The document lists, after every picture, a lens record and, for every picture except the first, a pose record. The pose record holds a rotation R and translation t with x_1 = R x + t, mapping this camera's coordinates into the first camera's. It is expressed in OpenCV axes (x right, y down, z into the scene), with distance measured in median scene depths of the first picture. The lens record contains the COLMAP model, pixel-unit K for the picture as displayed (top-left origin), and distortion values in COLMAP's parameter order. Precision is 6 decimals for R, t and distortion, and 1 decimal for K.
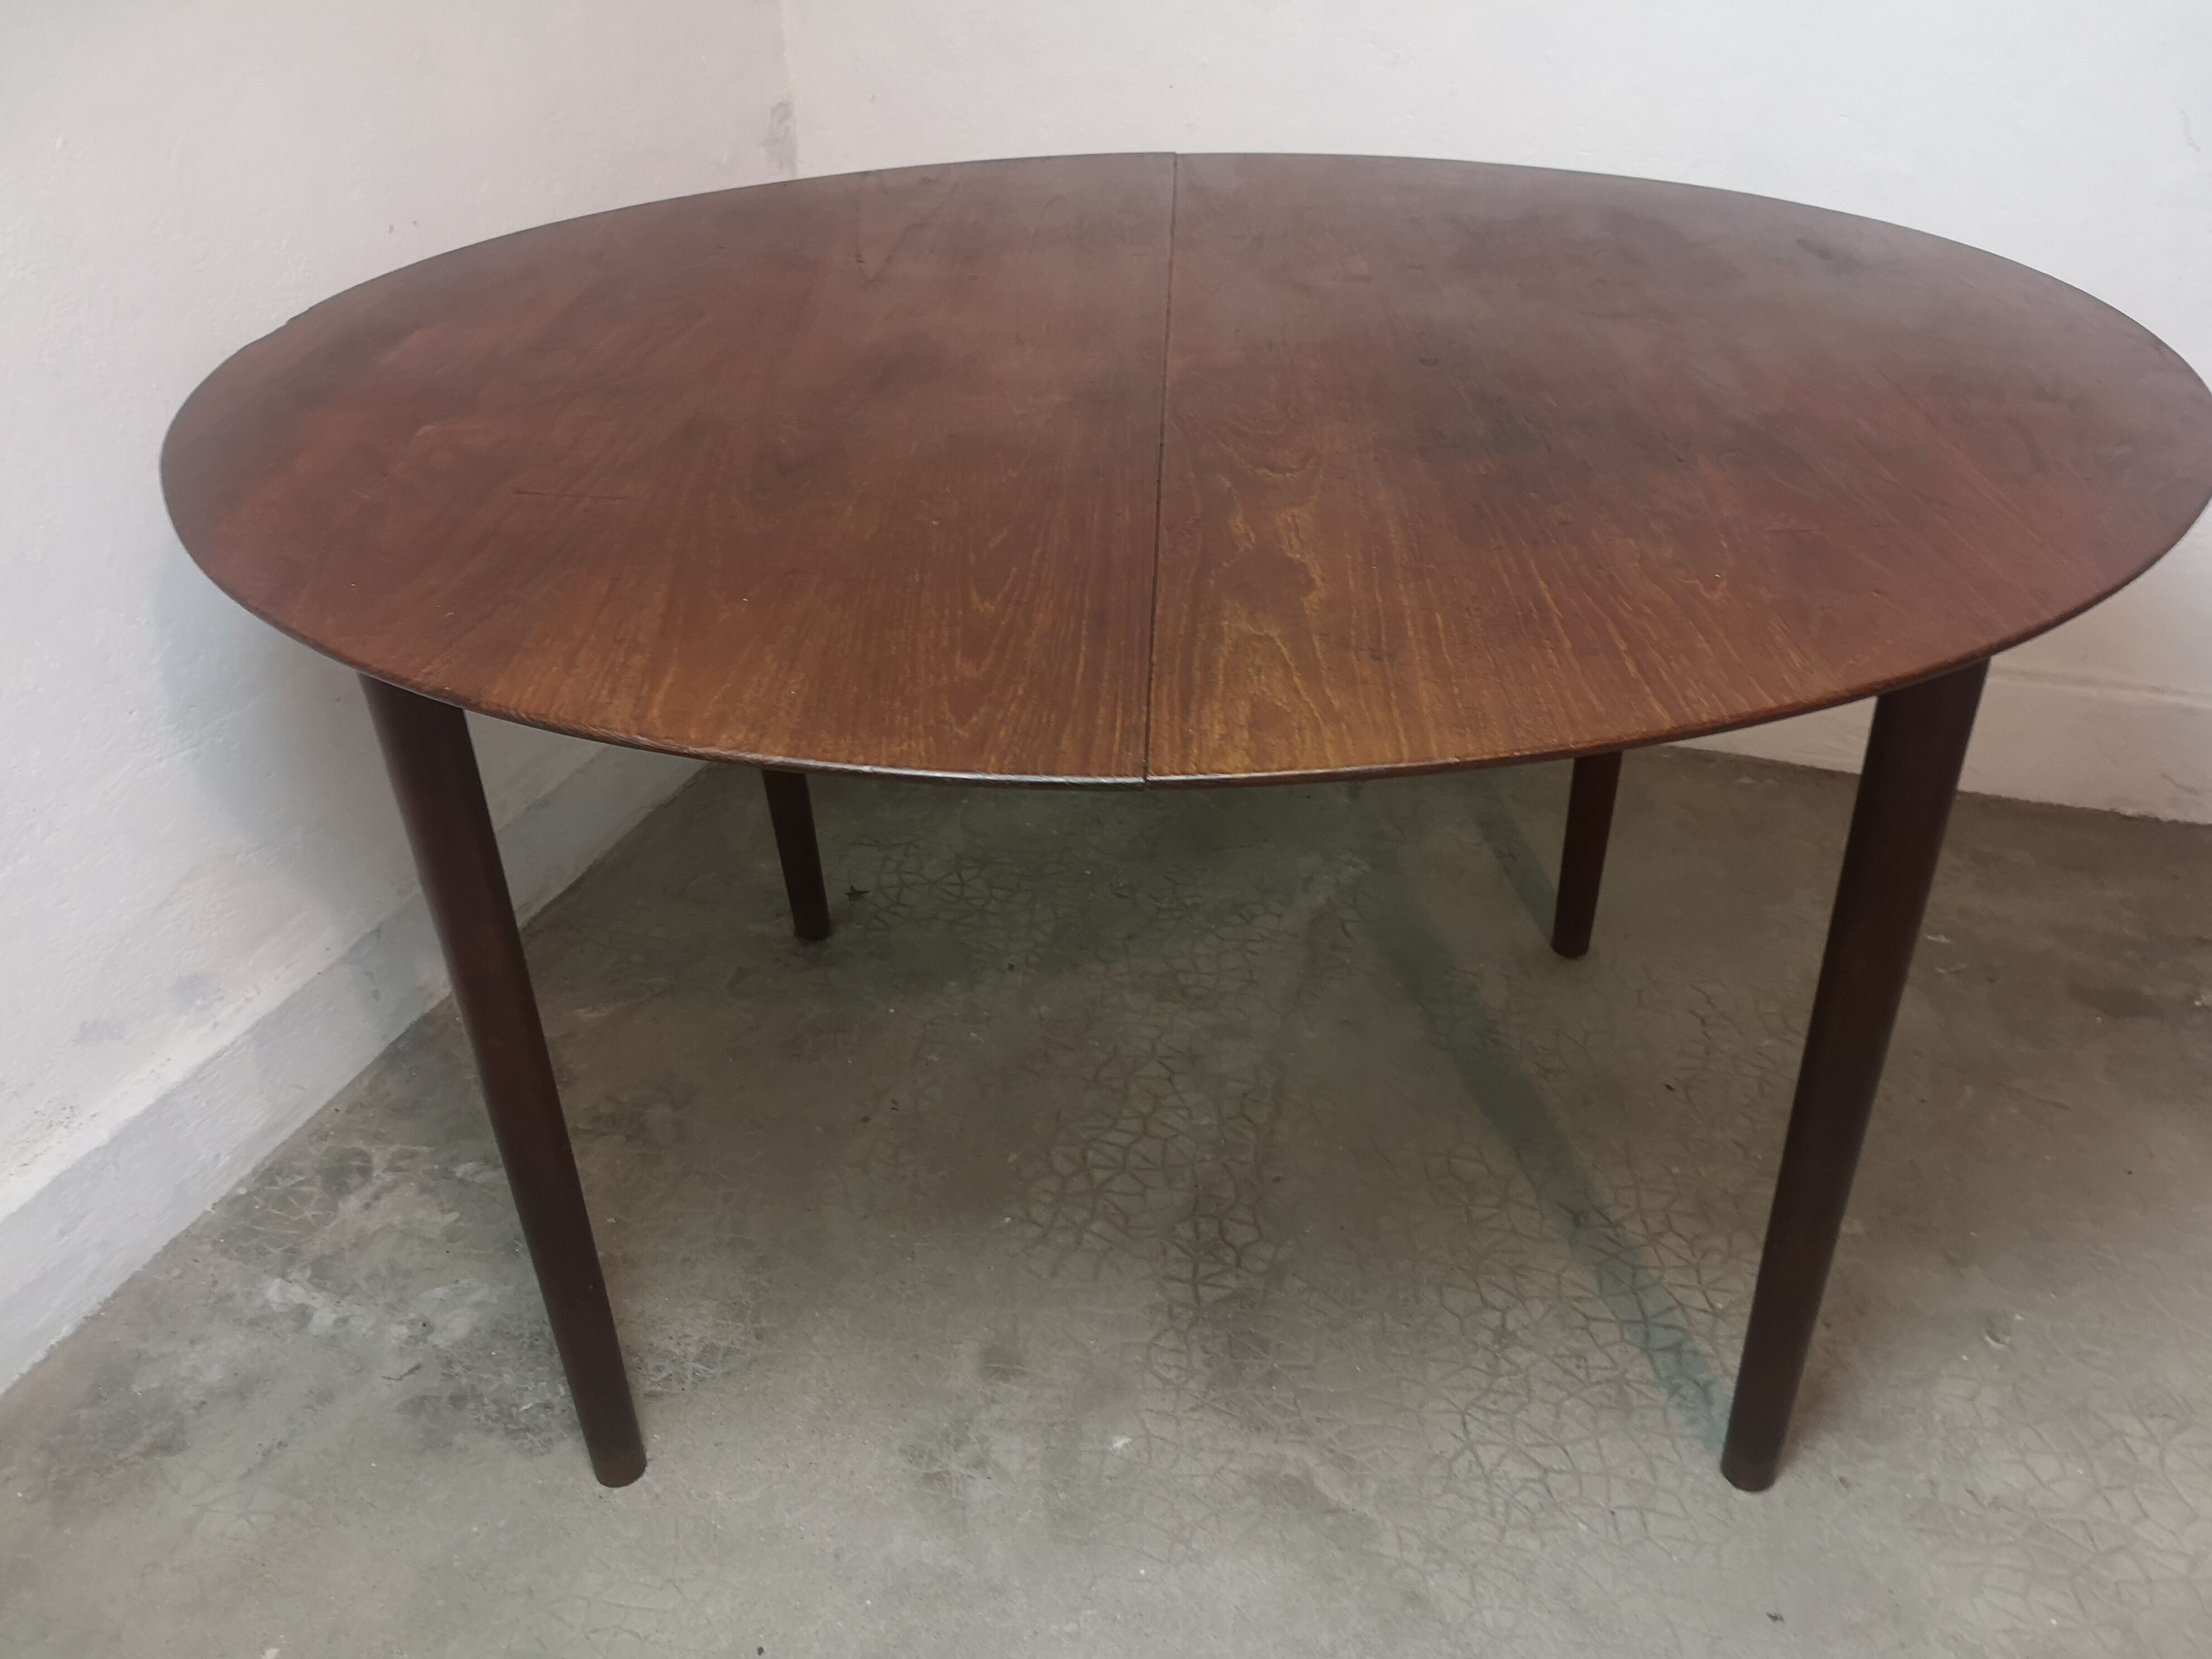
lens RADIAL K [[1777.8, 0, 1096.7], [0, 1777.8, 829.7], [0, 0, 1]] dist [0.003836, -0.006654]
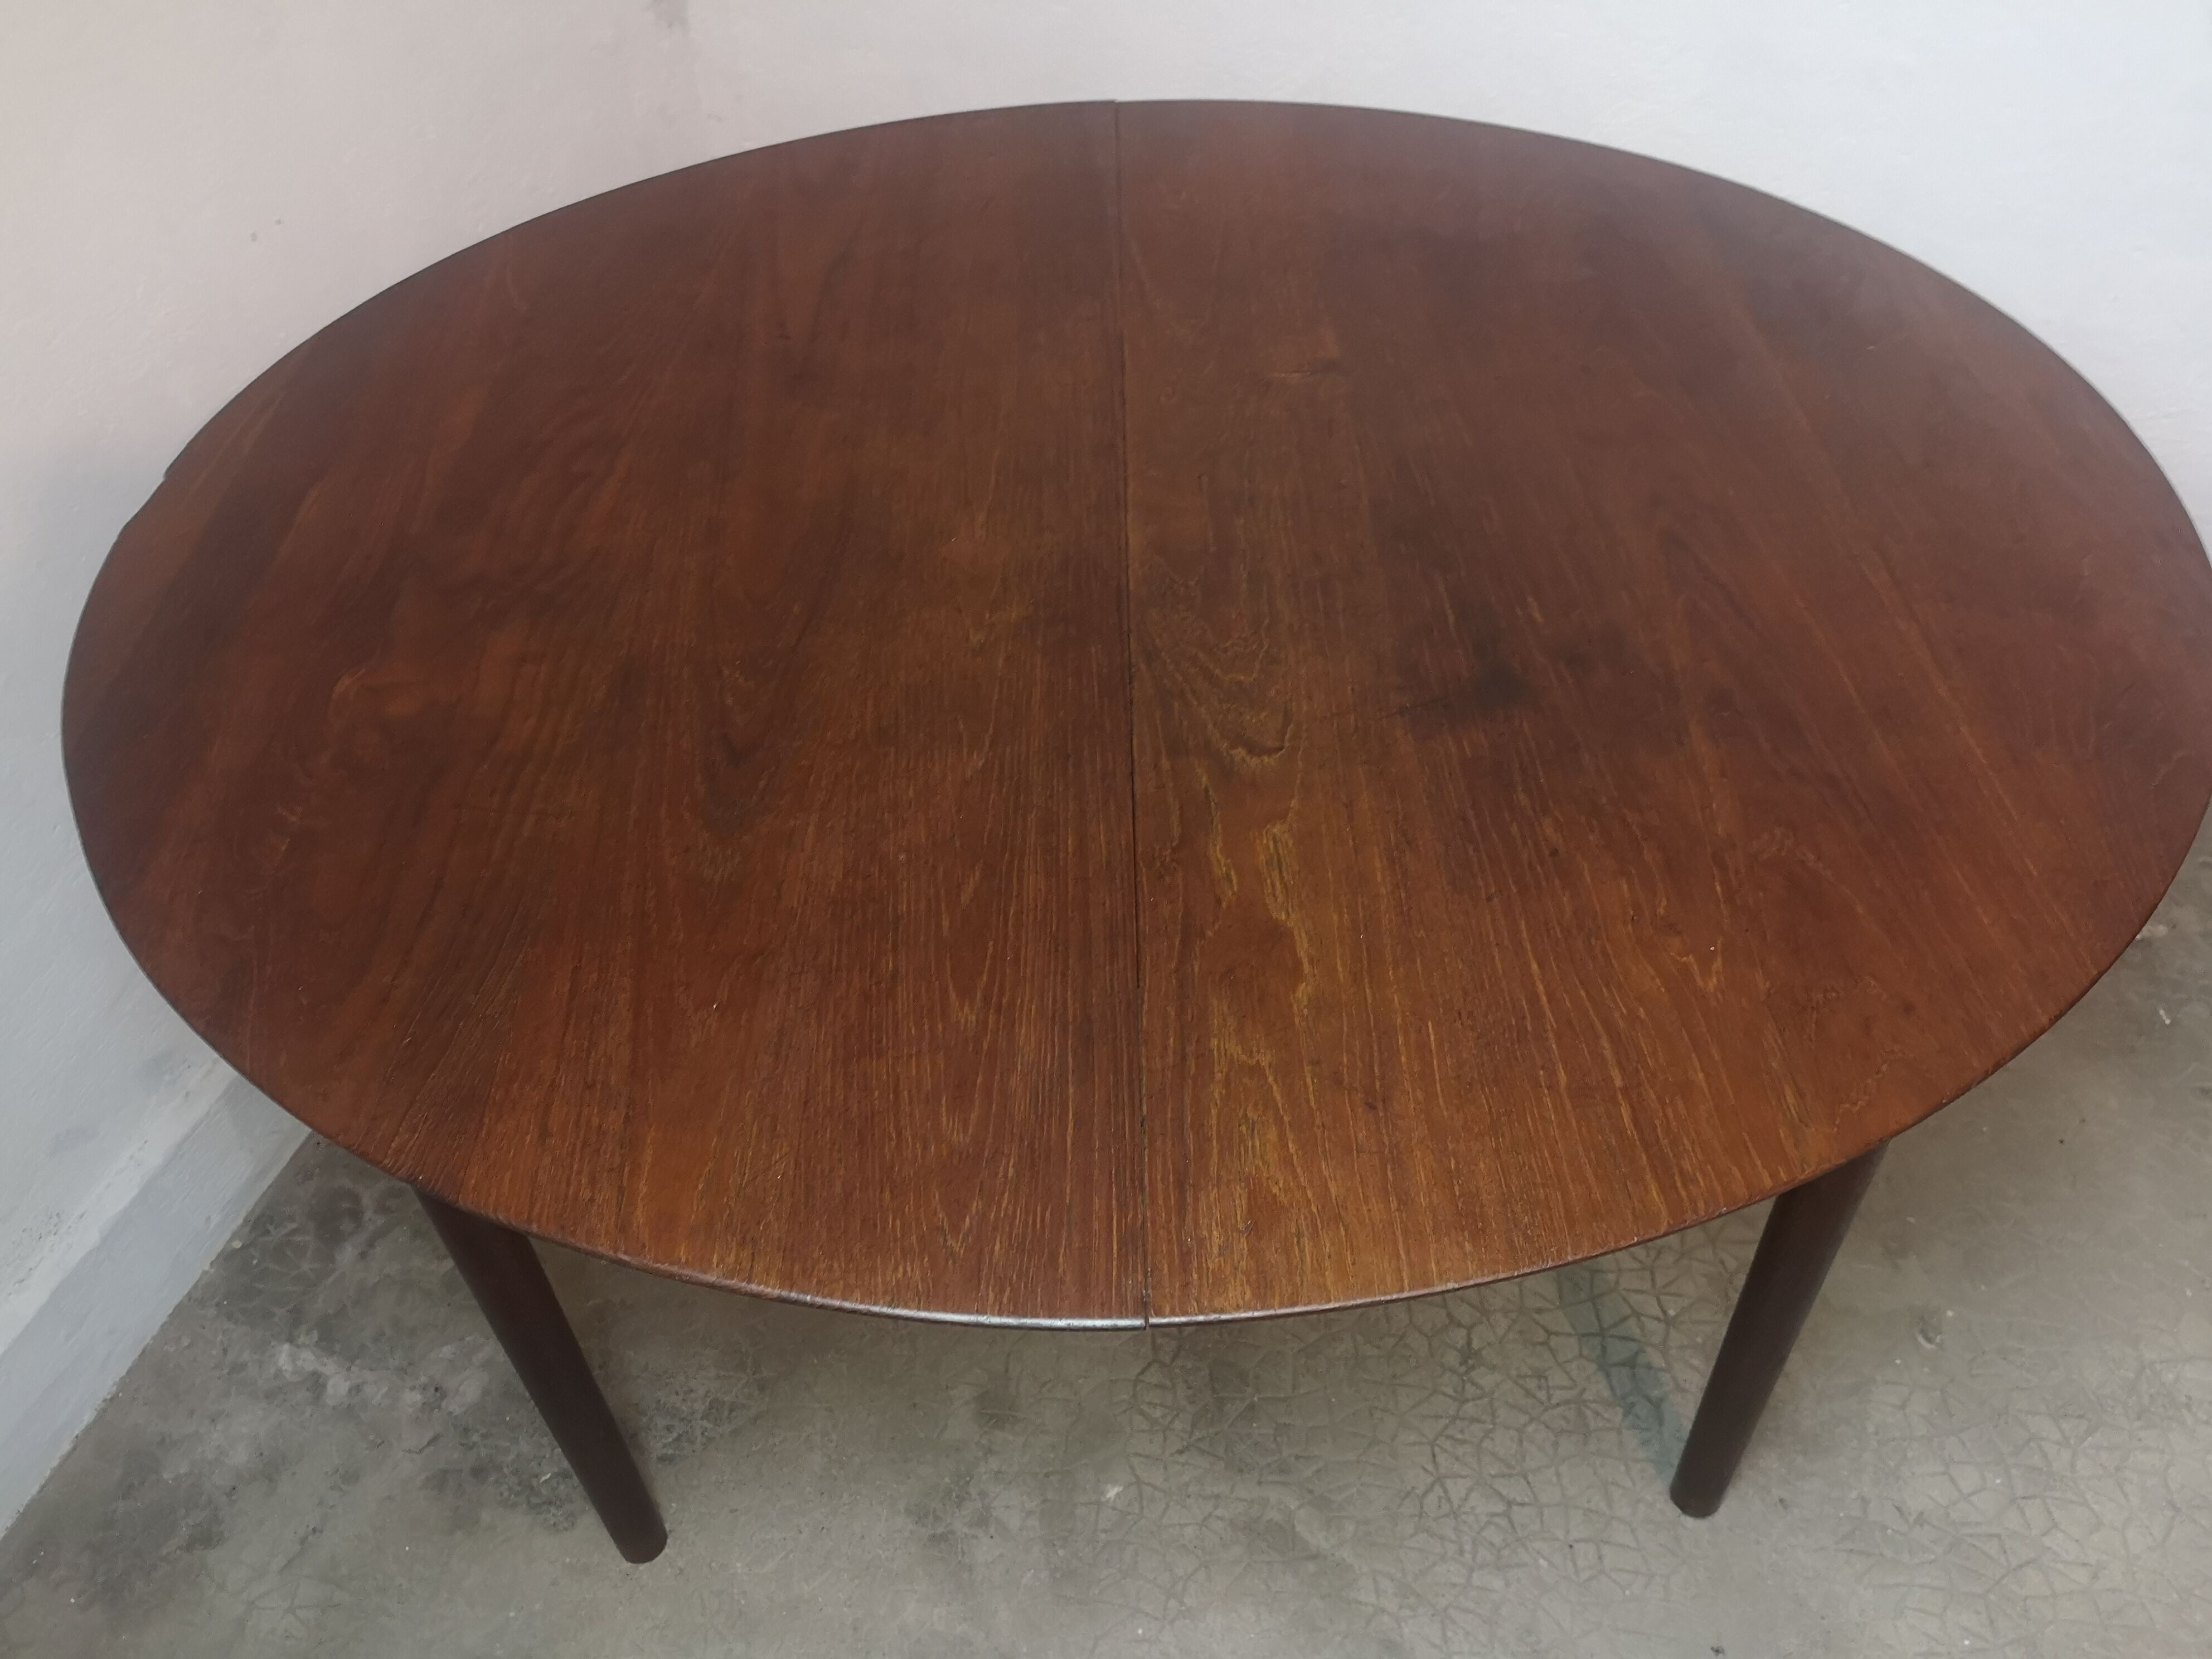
lens RADIAL K [[1782.6, 0, 1096.9], [0, 1782.6, 824.3], [0, 0, 1]] dist [-0.004228, 0.001134]
pose [[0.998527, -0.045742, 0.029175, -0.009247], [0.038451, 0.976022, 0.214251, -0.276624], [-0.038275, -0.212813, 0.976343, 0.044937]]
